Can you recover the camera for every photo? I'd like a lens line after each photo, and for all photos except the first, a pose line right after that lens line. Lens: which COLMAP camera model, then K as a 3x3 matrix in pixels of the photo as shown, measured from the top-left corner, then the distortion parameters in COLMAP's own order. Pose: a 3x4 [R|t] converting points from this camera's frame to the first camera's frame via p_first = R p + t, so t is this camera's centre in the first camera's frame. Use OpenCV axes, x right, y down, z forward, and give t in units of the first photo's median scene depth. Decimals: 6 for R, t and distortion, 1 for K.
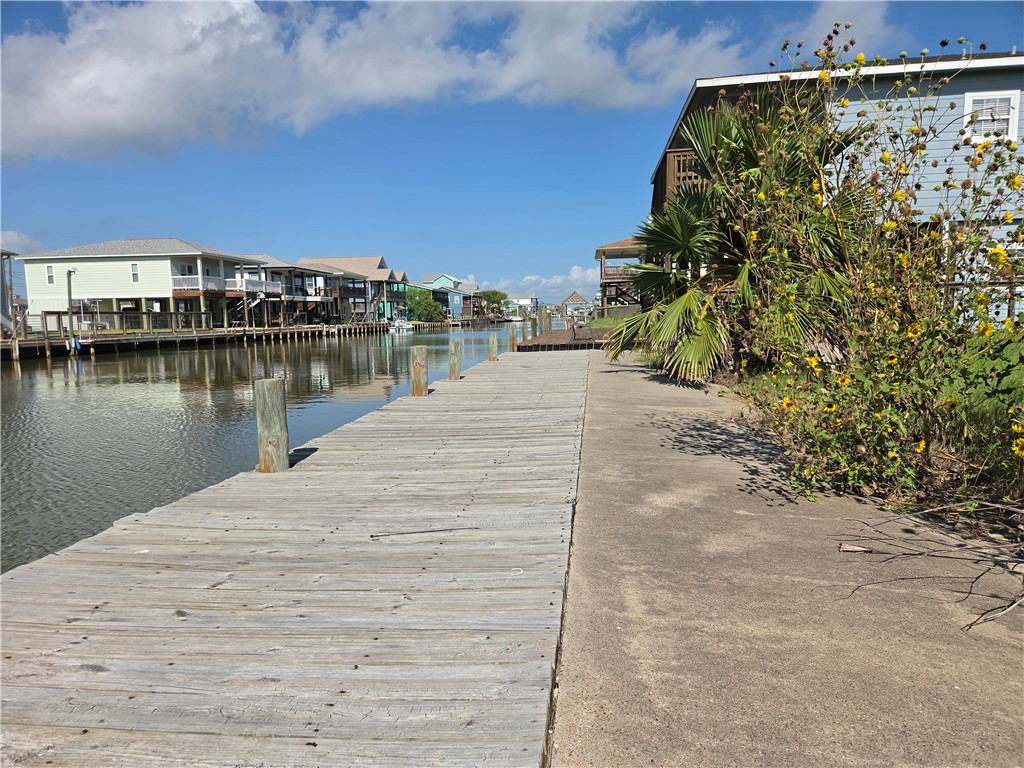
lens RADIAL K [[709.2, 0, 517.7], [0, 709.2, 384.8], [0, 0, 1]] dist [0.110778, -0.081518]
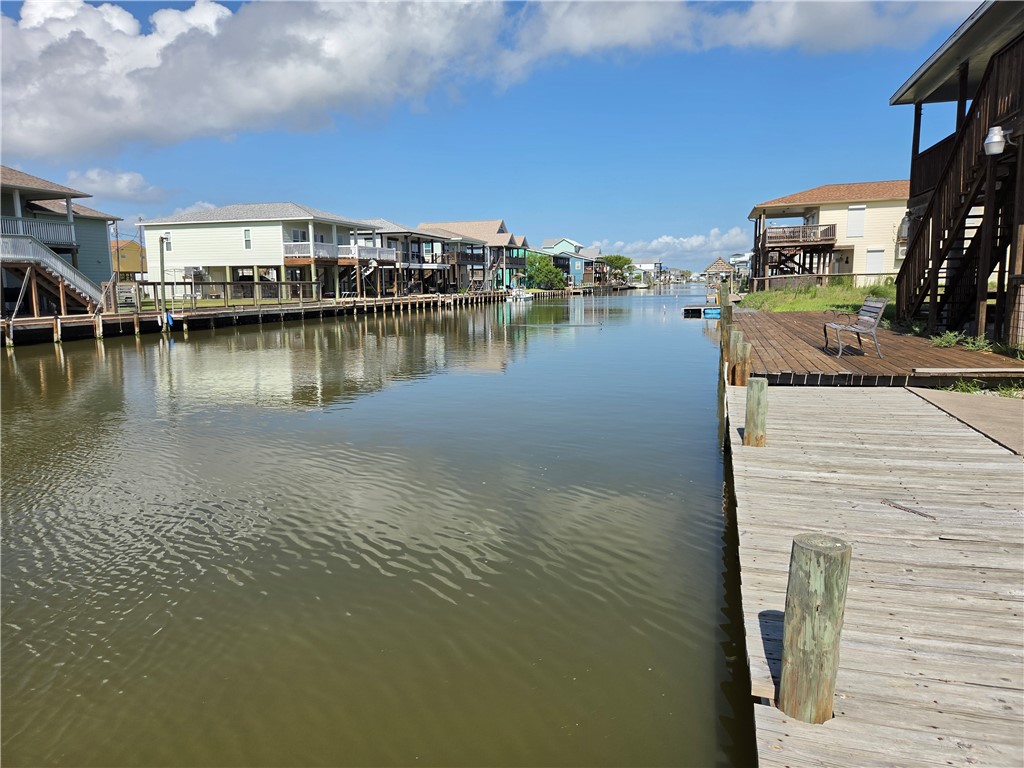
lens RADIAL K [[709.2, 0, 517.7], [0, 709.2, 384.8], [0, 0, 1]] dist [0.110778, -0.081518]
pose [[0.986438, 0.030476, -0.161280, -0.016849], [-0.022590, 0.998468, 0.050507, -0.016052], [0.162572, -0.046179, 0.985615, 0.098173]]
